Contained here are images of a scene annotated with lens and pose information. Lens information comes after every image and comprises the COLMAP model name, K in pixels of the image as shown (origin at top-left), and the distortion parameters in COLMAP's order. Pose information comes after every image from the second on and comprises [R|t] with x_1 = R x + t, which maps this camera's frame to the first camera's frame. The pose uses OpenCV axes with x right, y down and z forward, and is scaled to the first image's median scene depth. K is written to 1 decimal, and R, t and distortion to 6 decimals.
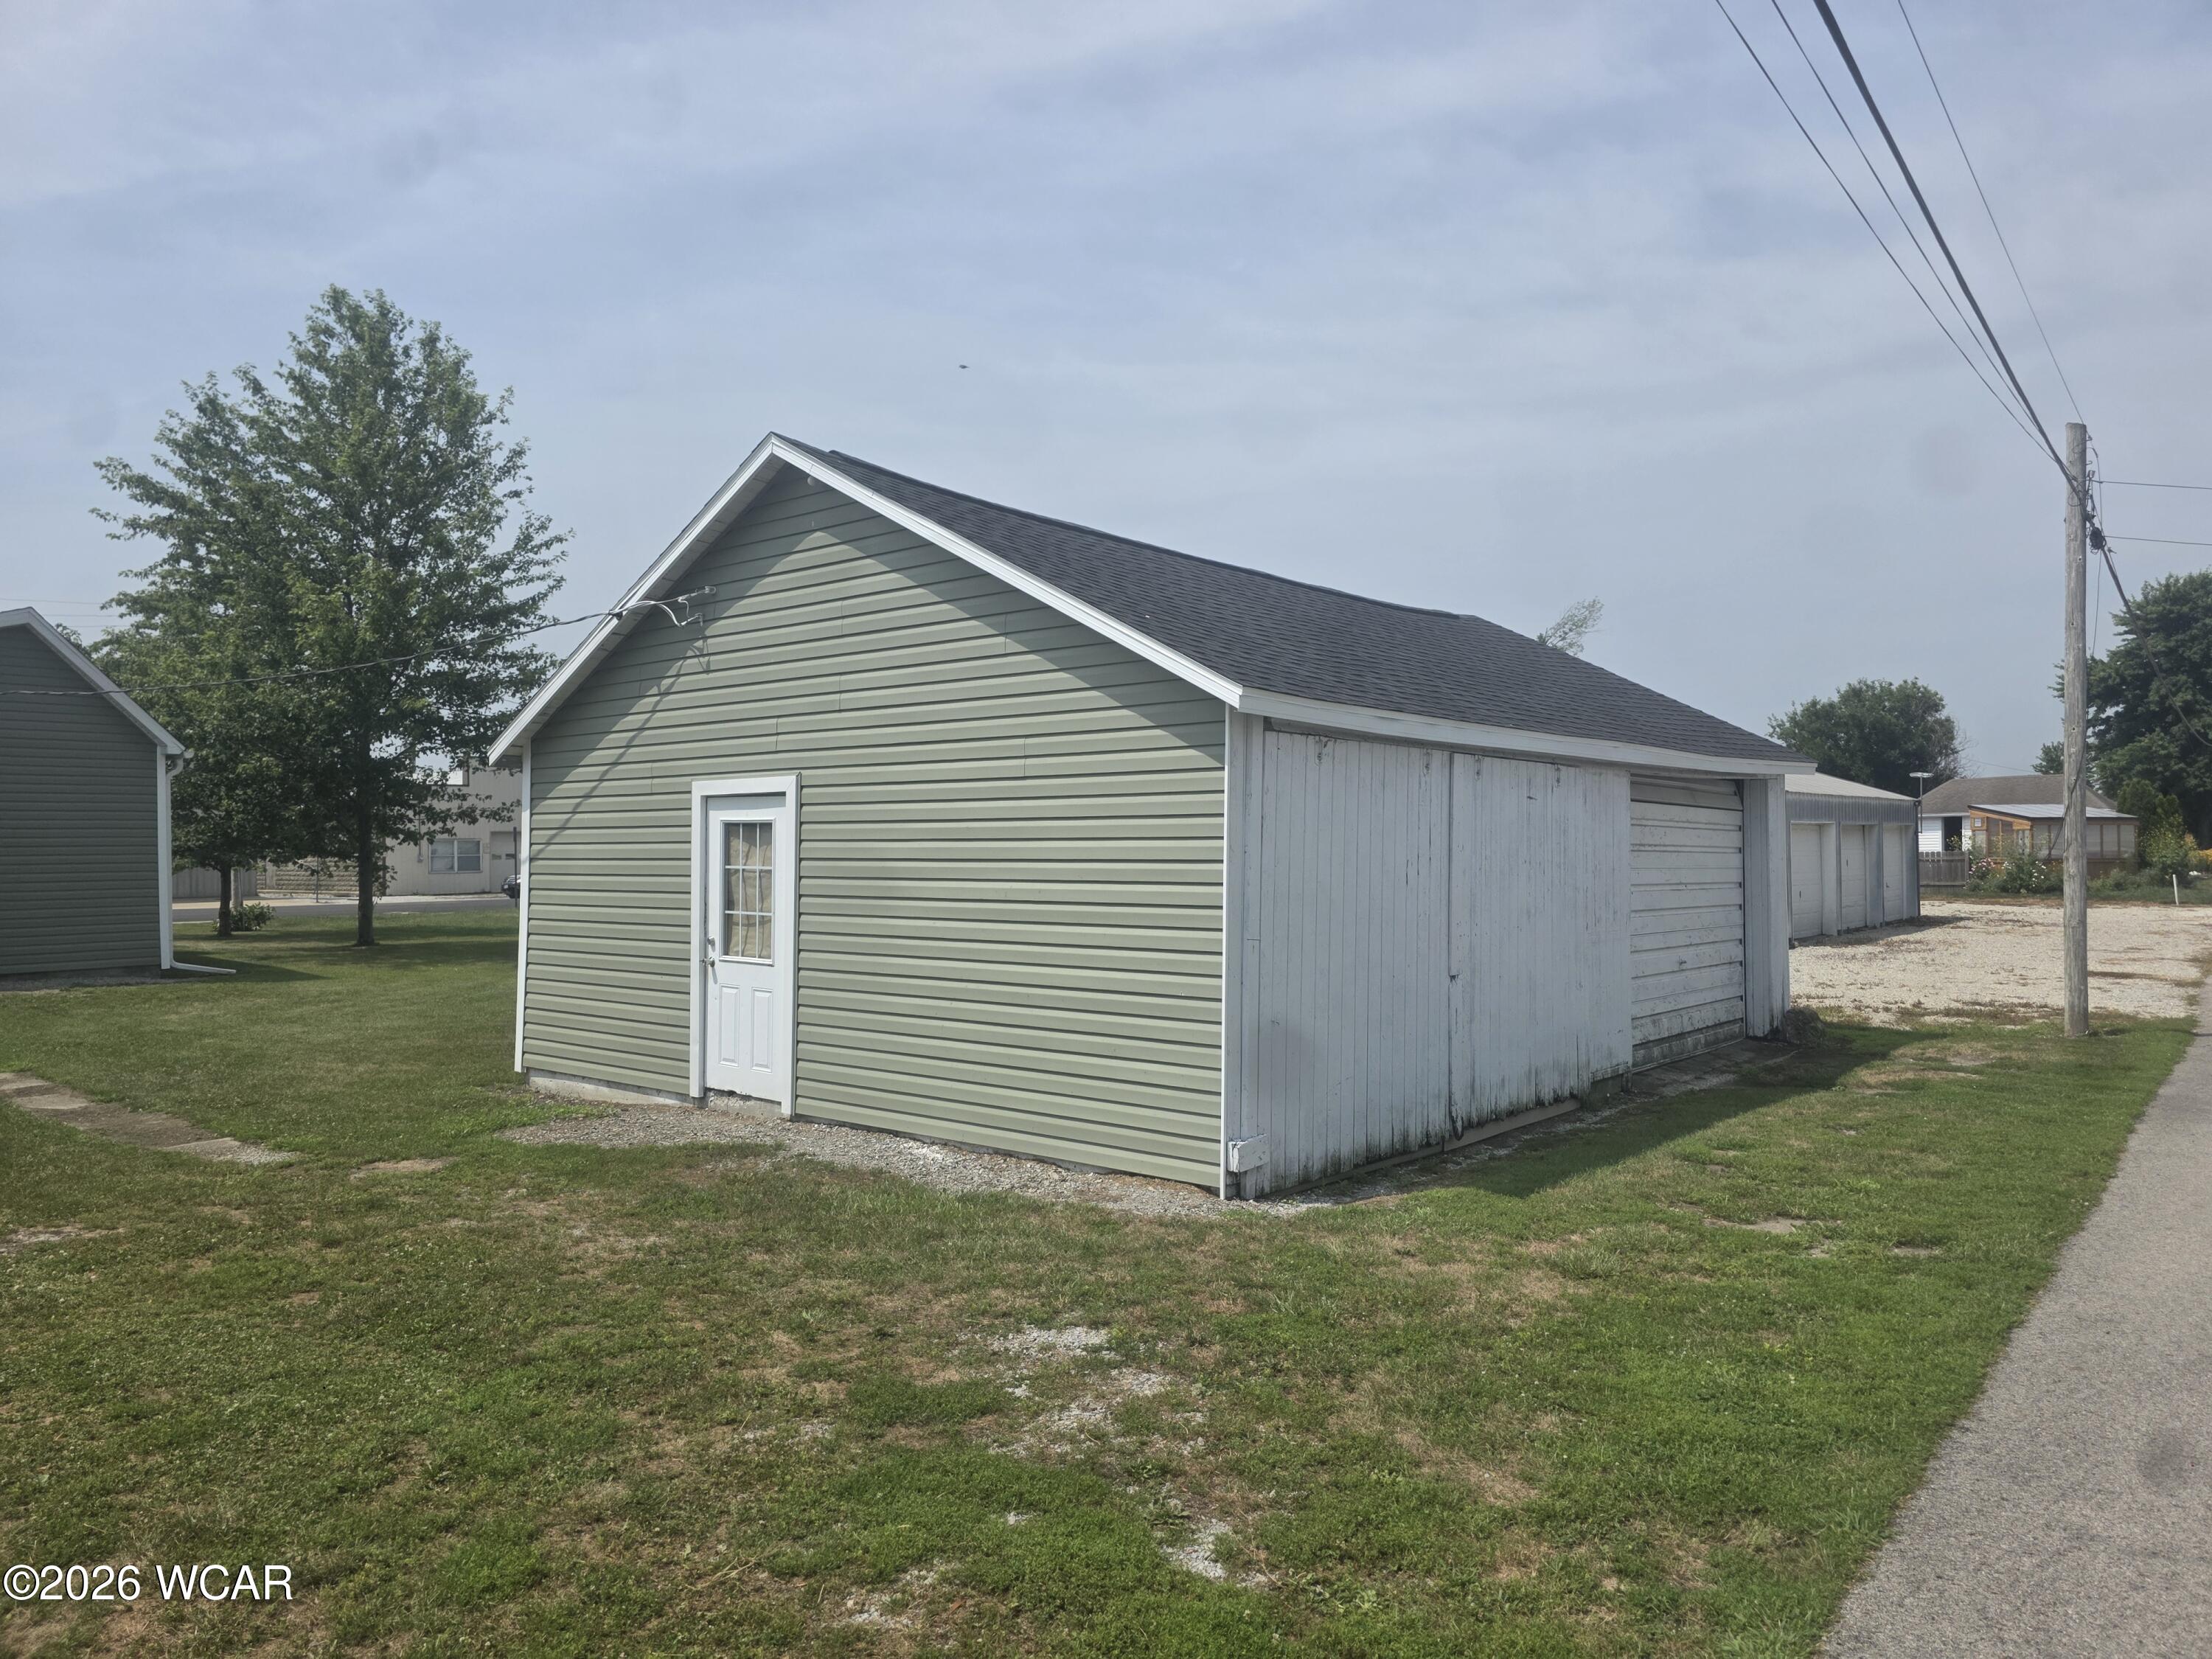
lens RADIAL K [[1514.8, 0, 1106.0], [0, 1514.8, 829.5], [0, 0, 1]] dist [-0.001609, 0.002583]
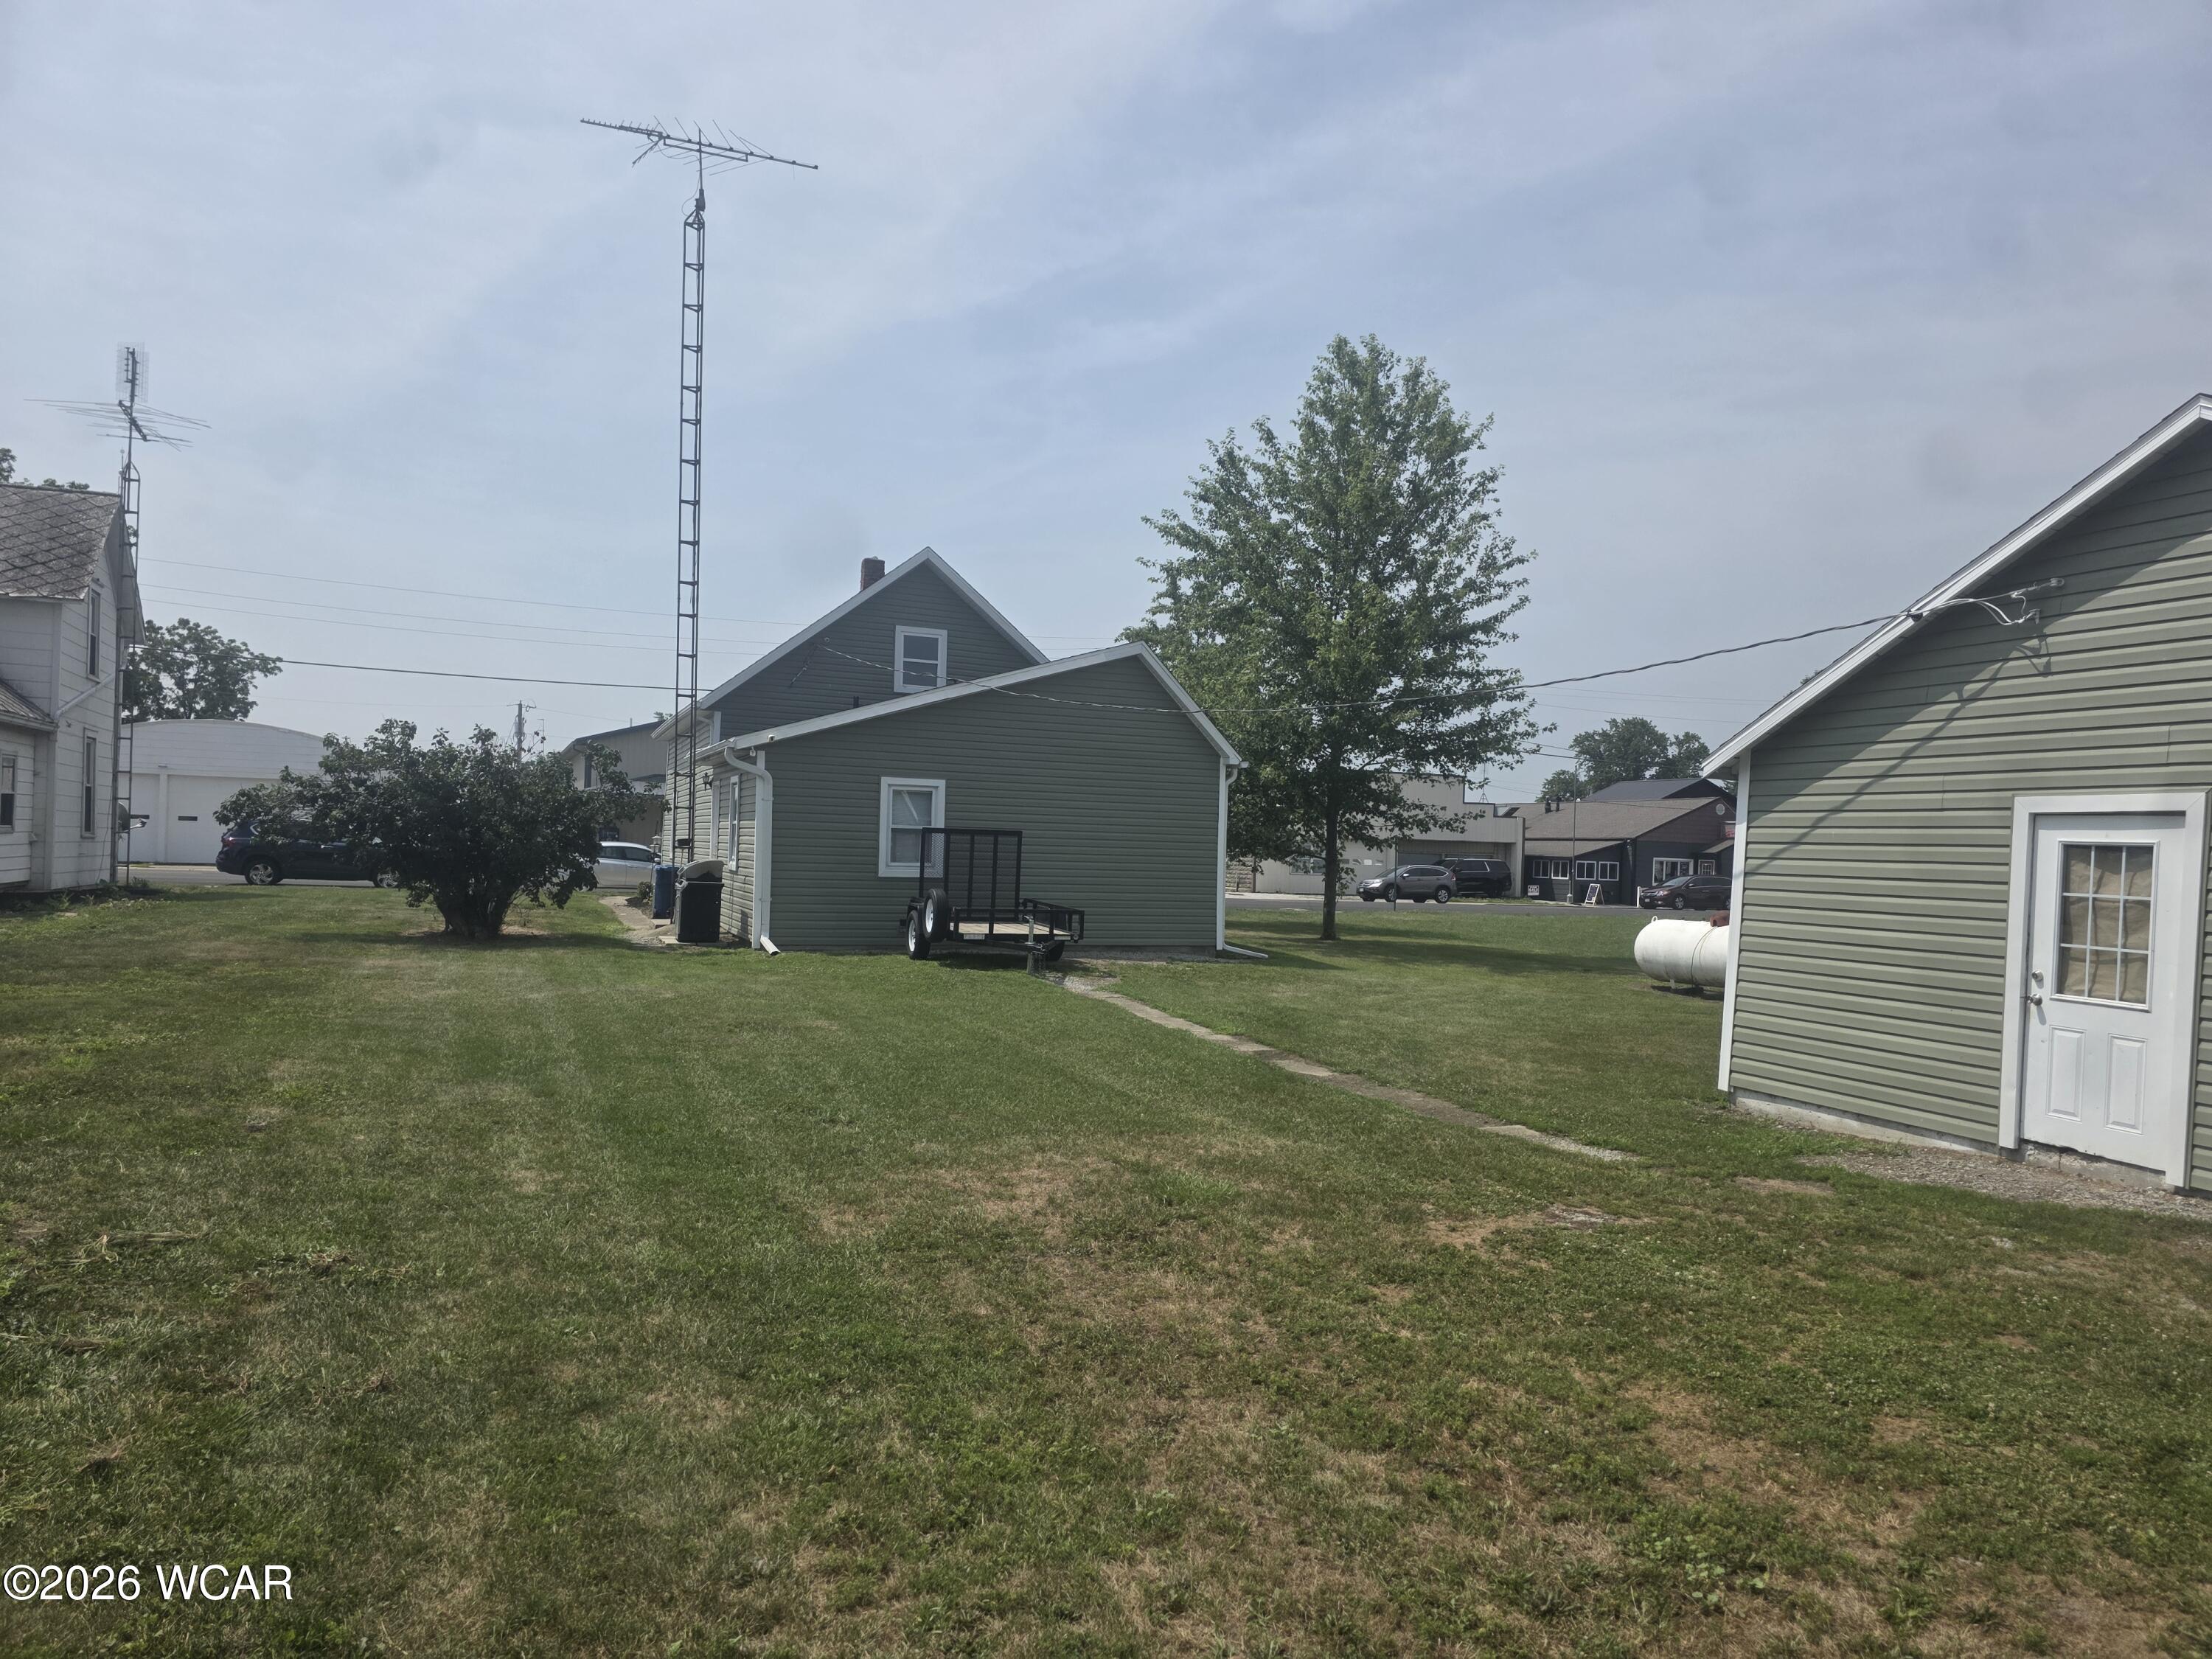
lens RADIAL K [[1478.7, 0, 1106.1], [0, 1478.7, 857.4], [0, 0, 1]] dist [0.081087, -0.079947]
pose [[0.866868, 0.042524, -0.496721, -0.175498], [-0.038350, 0.999091, 0.018604, 0.004828], [0.497060, 0.002922, 0.867711, -0.025895]]
